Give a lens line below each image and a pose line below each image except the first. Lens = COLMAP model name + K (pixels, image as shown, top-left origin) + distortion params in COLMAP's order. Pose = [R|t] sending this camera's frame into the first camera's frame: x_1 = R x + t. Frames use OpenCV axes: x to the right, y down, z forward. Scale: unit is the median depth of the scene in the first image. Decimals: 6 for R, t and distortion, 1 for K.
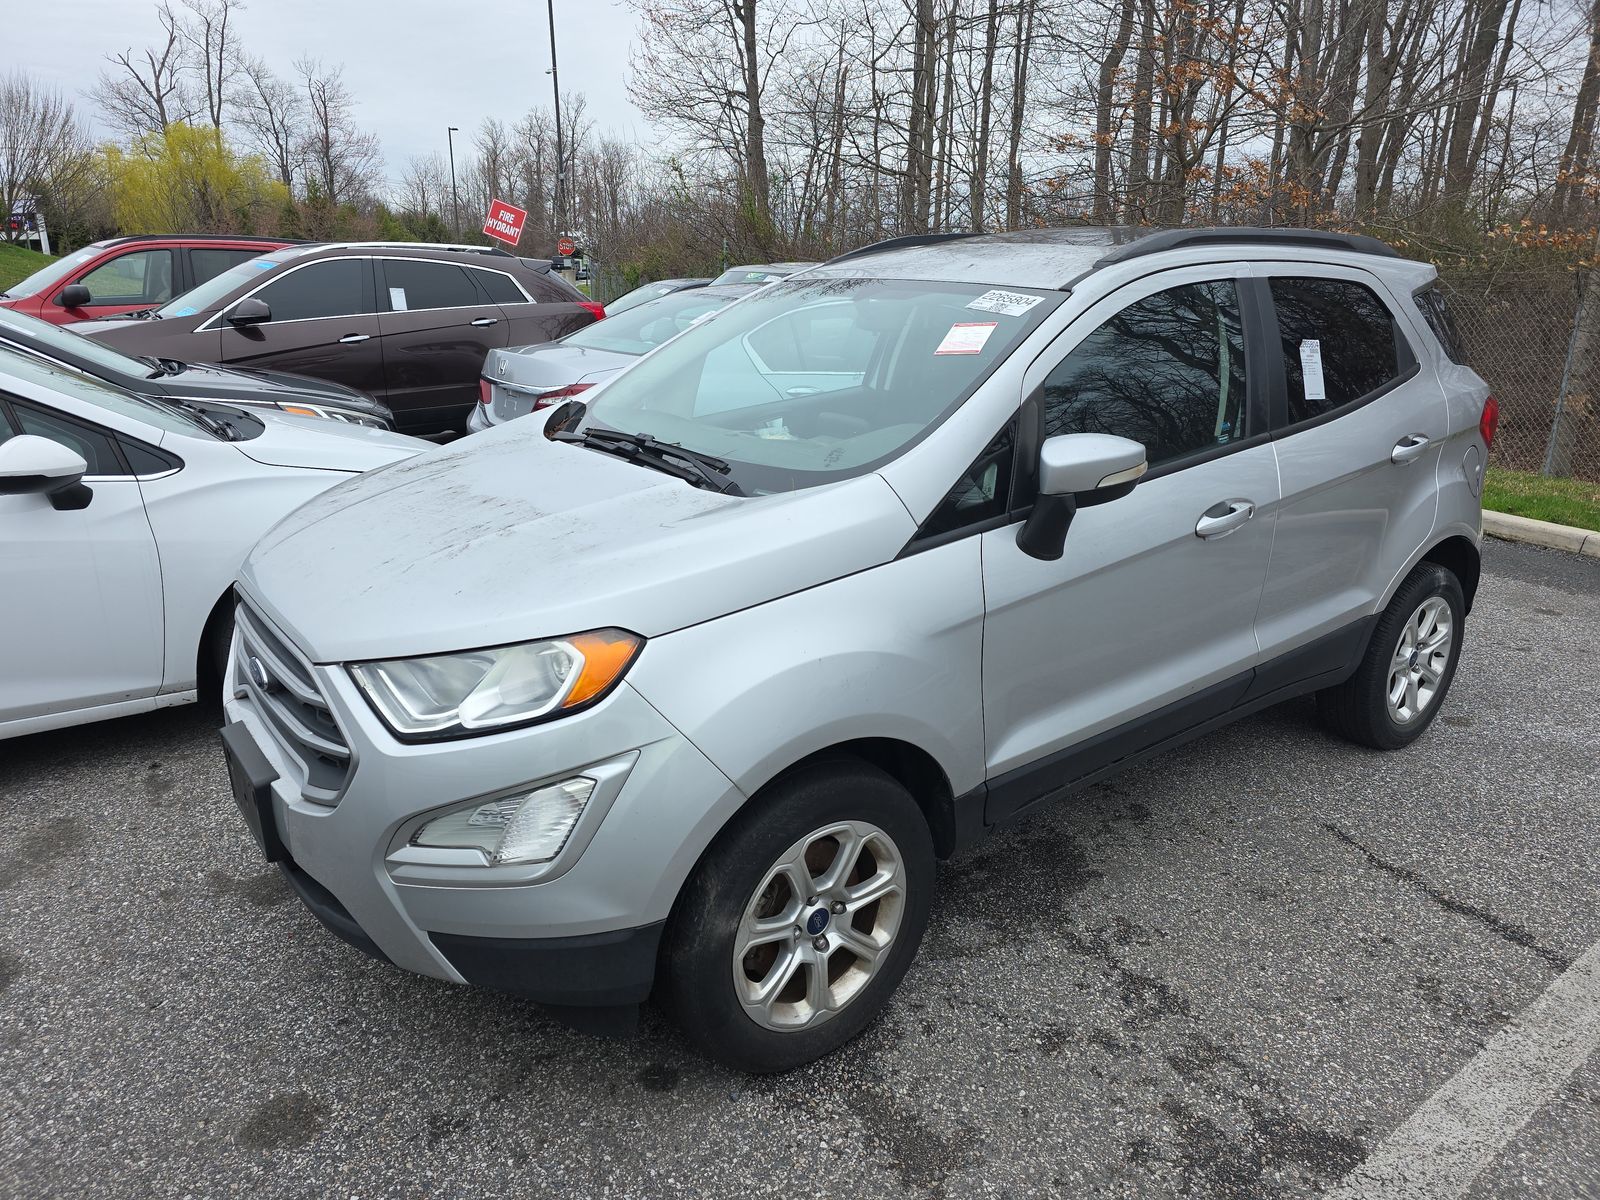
lens RADIAL K [[1071.1, 0, 801.4], [0, 1071.1, 602.8], [0, 0, 1]] dist [0.043106, -0.030433]
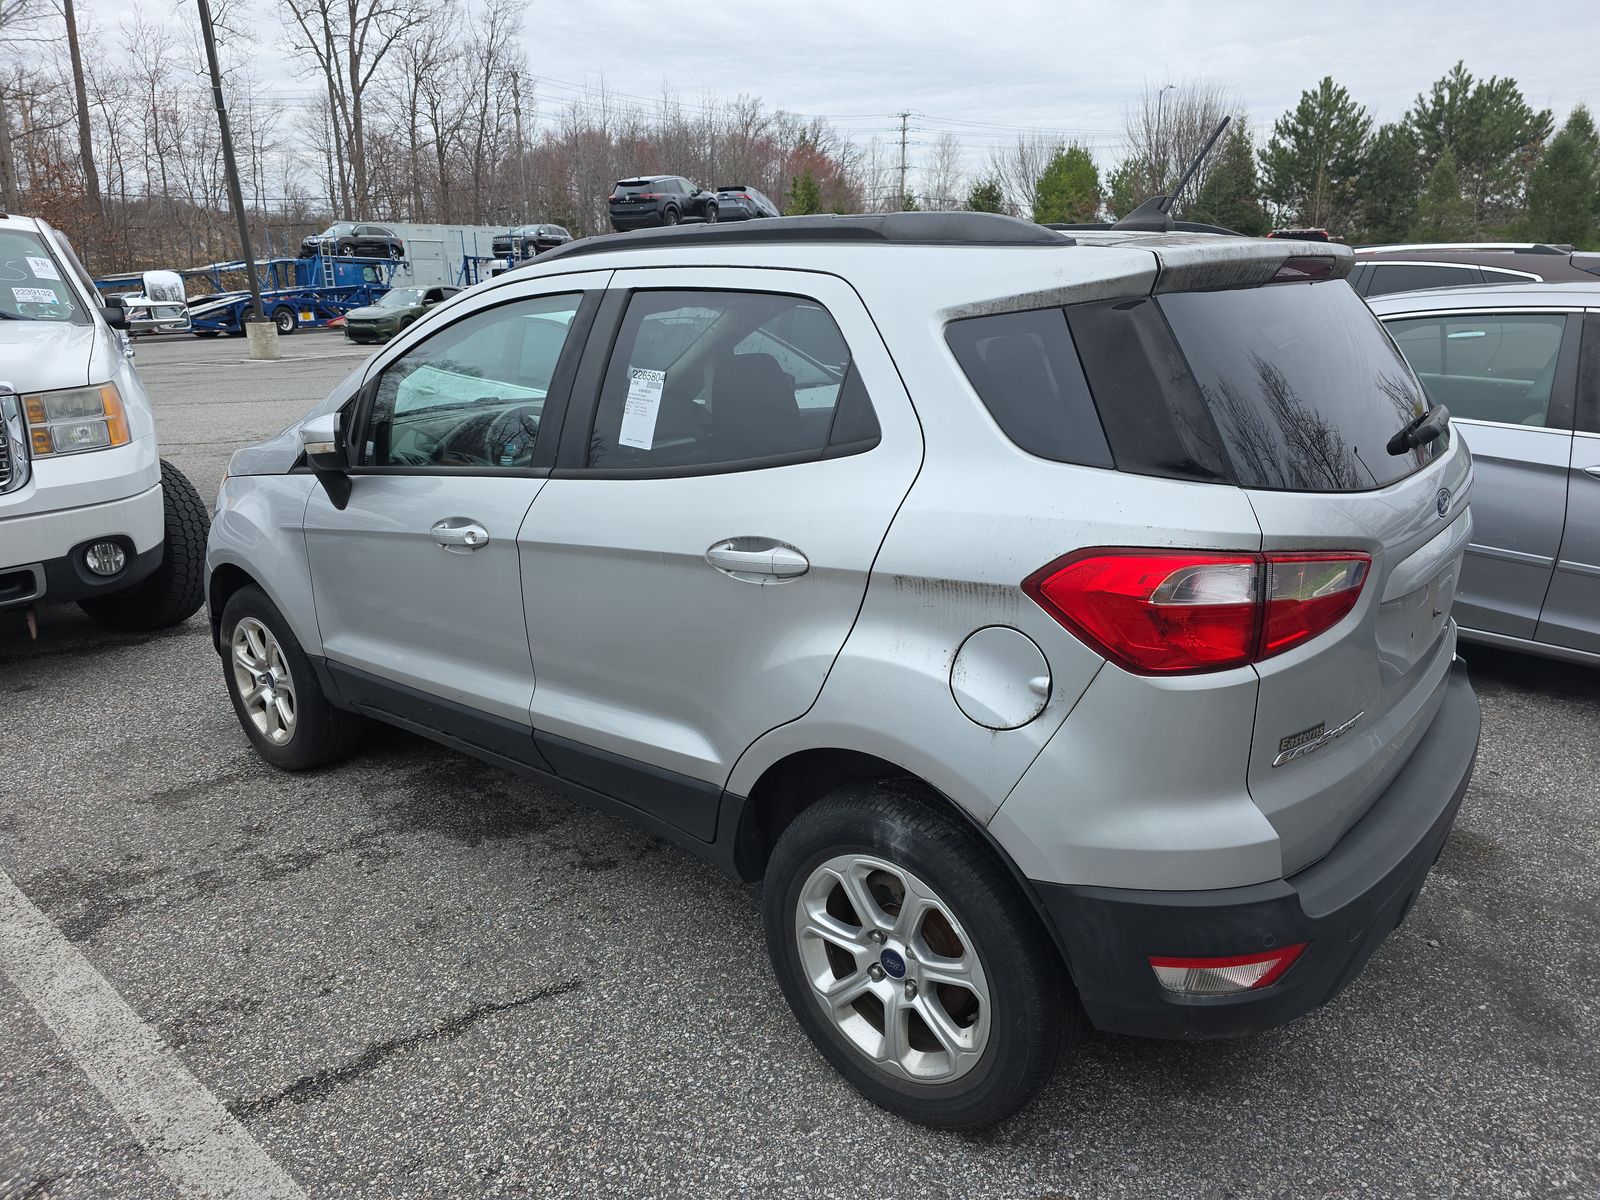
lens RADIAL K [[1071.1, 0, 797.8], [0, 1071.1, 606.0], [0, 0, 1]] dist [0.043106, -0.030433]
pose [[0.212213, 0.262351, -0.941349, 1.674355], [-0.267837, 0.942017, 0.202157, -0.356991], [0.939802, 0.209228, 0.270176, 1.247883]]
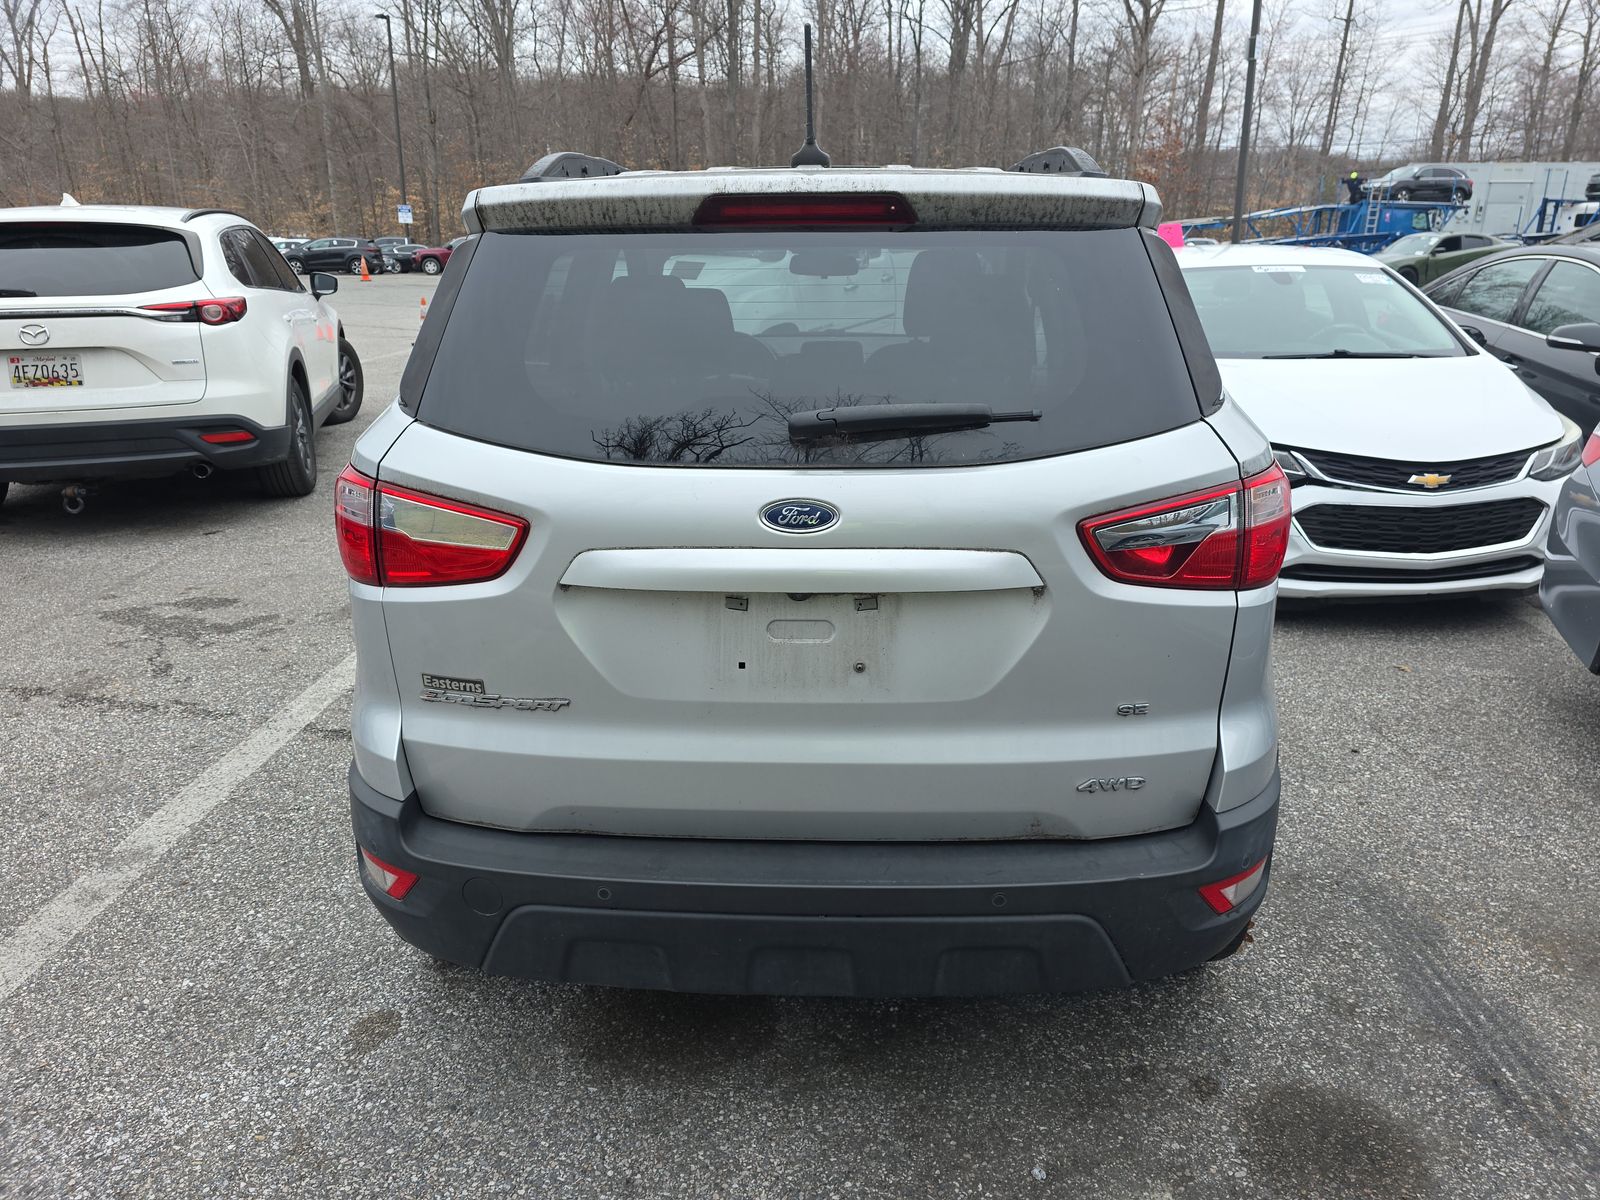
lens RADIAL K [[1071.1, 0, 799.1], [0, 1071.1, 595.9], [0, 0, 1]] dist [0.043106, -0.030433]
pose [[-0.636023, 0.226488, -0.737684, 1.448584], [-0.238213, 0.851643, 0.466861, -0.676803], [0.733981, 0.472661, -0.487712, 2.326268]]
